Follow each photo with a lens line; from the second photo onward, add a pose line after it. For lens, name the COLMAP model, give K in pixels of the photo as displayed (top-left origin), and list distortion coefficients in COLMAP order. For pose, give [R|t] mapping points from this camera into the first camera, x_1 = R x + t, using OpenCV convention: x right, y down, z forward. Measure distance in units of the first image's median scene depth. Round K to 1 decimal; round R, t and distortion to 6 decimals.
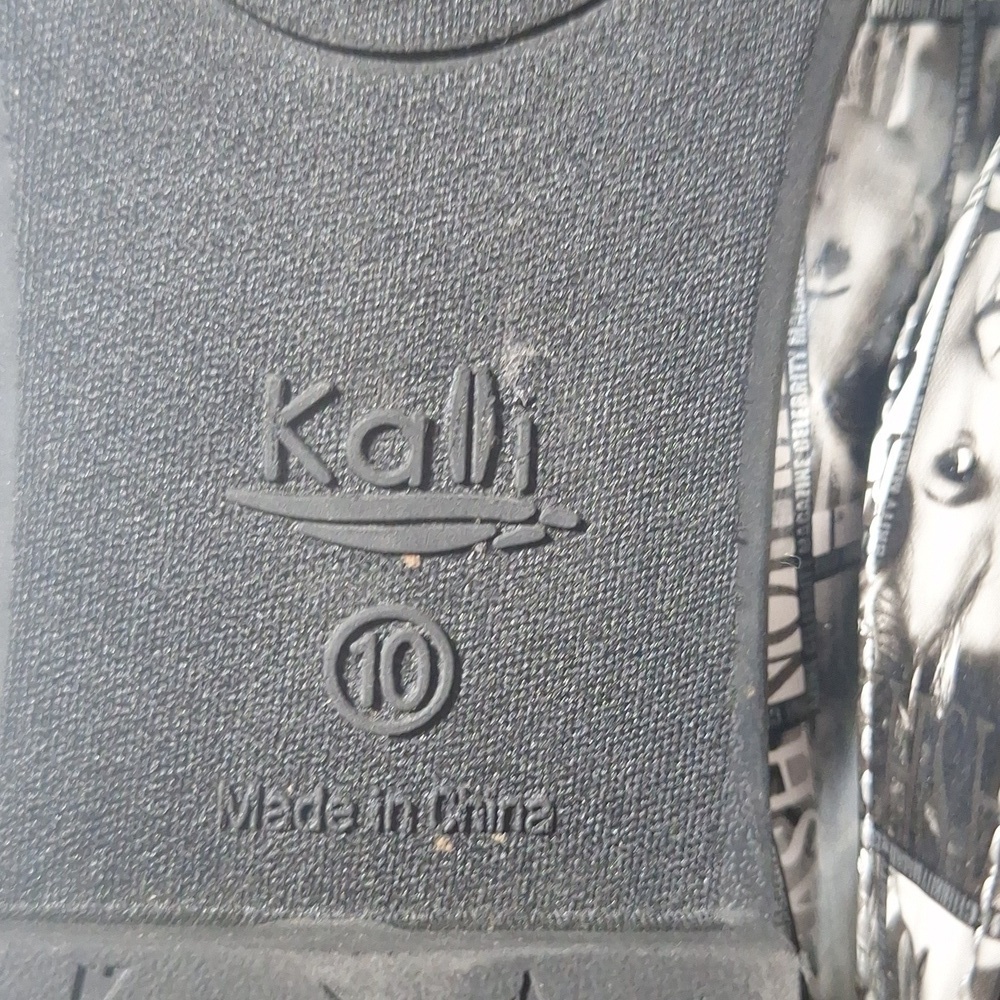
lens RADIAL K [[1342.4, 0, 500.0], [0, 1342.4, 500.0], [0, 0, 1]] dist [0.027287, -0.009968]
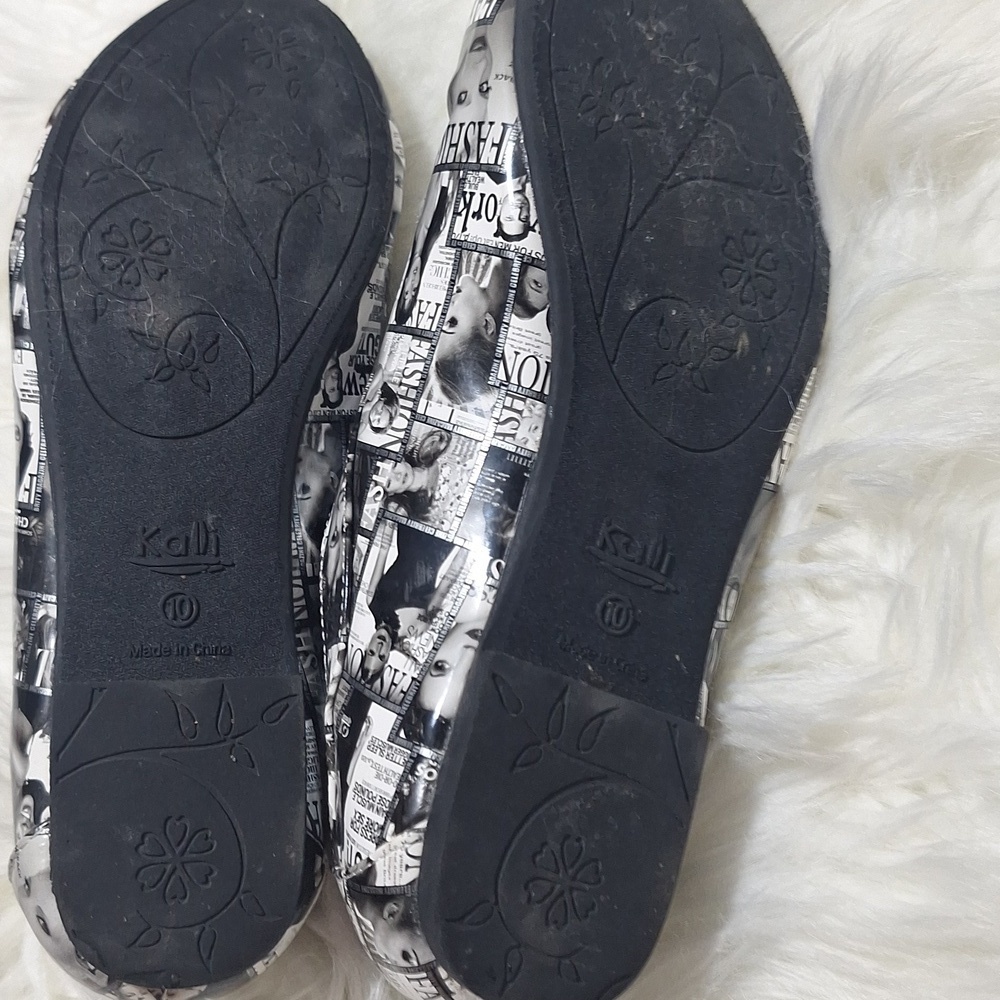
lens RADIAL K [[1342.4, 0, 500.0], [0, 1342.4, 500.0], [0, 0, 1]] dist [0.027287, -0.009968]
pose [[0.972670, -0.055267, 0.225520, -0.042404], [0.113061, 0.961071, -0.252109, 0.810006], [-0.202808, 0.270716, 0.941054, -2.440913]]
